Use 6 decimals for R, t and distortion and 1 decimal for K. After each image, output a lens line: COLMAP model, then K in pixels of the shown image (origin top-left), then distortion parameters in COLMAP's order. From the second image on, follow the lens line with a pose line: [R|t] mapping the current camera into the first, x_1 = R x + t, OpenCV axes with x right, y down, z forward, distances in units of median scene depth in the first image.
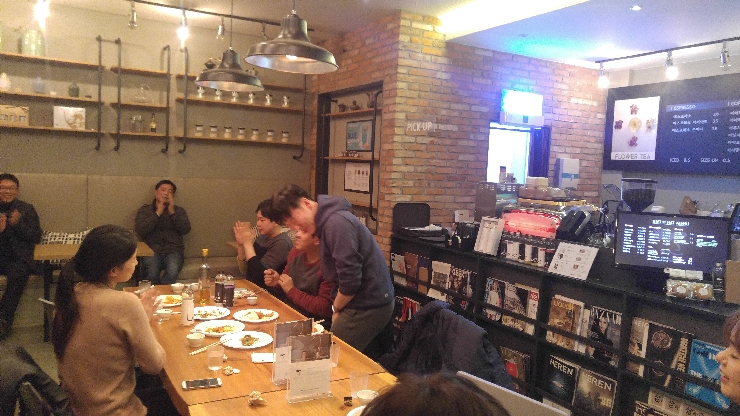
lens RADIAL K [[560.5, 0, 367.9], [0, 560.5, 207.2], [0, 0, 1]] dist [-0.042783, 0.104999]
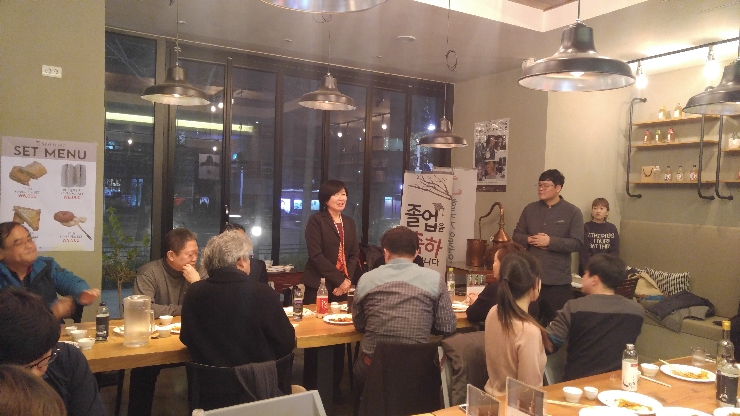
lens RADIAL K [[582.3, 0, 401.9], [0, 582.3, 208.2], [0, 0, 1]] dist [-0.002431, 0.117198]
pose [[0.046027, -0.015881, -0.998814, 0.299275], [-0.107259, 0.994015, -0.020747, -0.010426], [0.993165, 0.108087, 0.044048, 0.285790]]
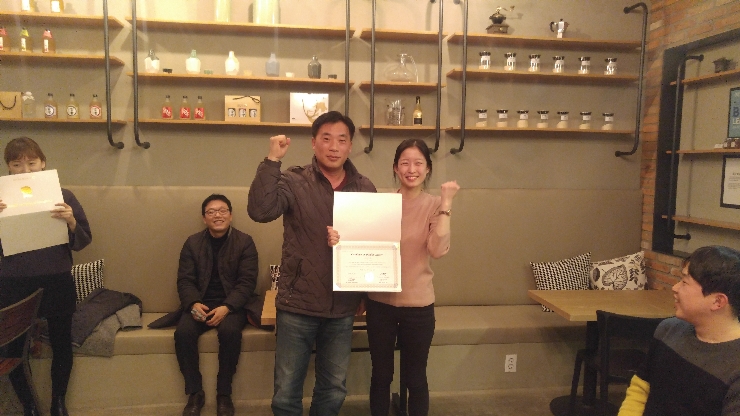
lens RADIAL K [[560.5, 0, 367.9], [0, 560.5, 207.2], [0, 0, 1]] dist [-0.042783, 0.104999]
pose [[0.928590, -0.001899, -0.371103, -0.197385], [0.001298, 0.999997, -0.001868, -0.032677], [0.371106, 0.001252, 0.928590, 0.360644]]
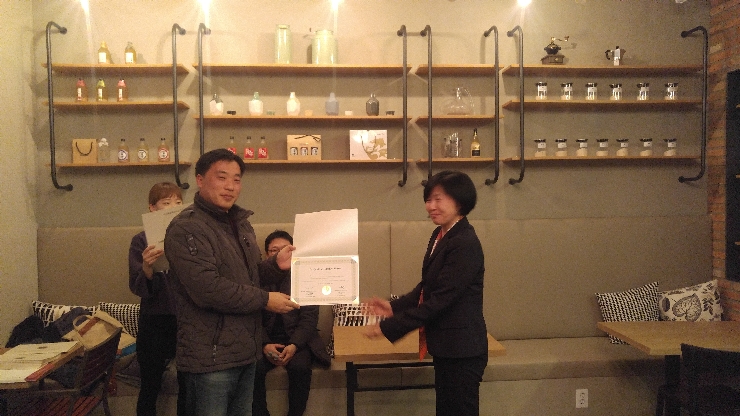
lens RADIAL K [[560.5, 0, 367.9], [0, 560.5, 207.2], [0, 0, 1]] dist [-0.042783, 0.104999]
pose [[0.903827, -0.046452, -0.425368, -0.227126], [0.024303, 0.998058, -0.057354, -0.037483], [0.427206, 0.041501, 0.903201, 0.345325]]
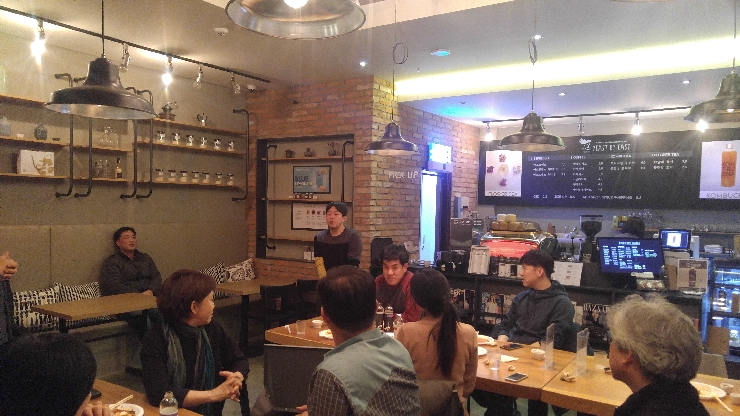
lens RADIAL K [[556.0, 0, 365.5], [0, 556.0, 222.9], [0, 0, 1]] dist [0.010932, 0.006540]
pose [[0.896586, -0.038923, 0.441155, -0.451903], [0.049228, 0.998716, -0.011932, -0.026160], [-0.440125, 0.032415, 0.897351, -0.036453]]
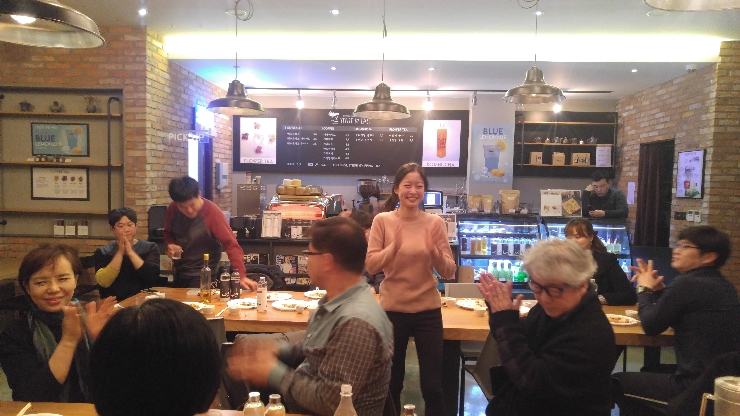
lens RADIAL K [[556.0, 0, 365.5], [0, 556.0, 222.9], [0, 0, 1]] dist [0.010932, 0.006540]
pose [[0.535192, -0.094651, 0.839411, -0.596730], [0.063412, 0.995401, 0.071810, -0.025957], [-0.842347, 0.014796, 0.538732, 0.073551]]
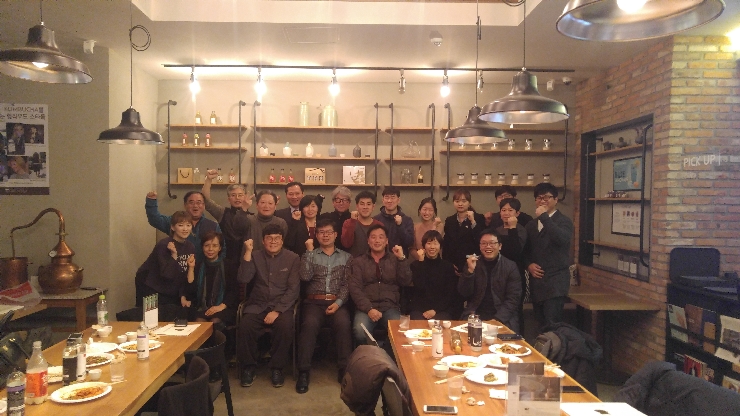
lens RADIAL K [[563.2, 0, 365.9], [0, 563.2, 207.9], [0, 0, 1]] dist [0.063037, 0.001863]
pose [[0.884058, -0.031756, -0.466297, 0.043681], [-0.003378, 0.997229, -0.074318, -0.000678], [0.467365, 0.067276, 0.881501, -0.038913]]
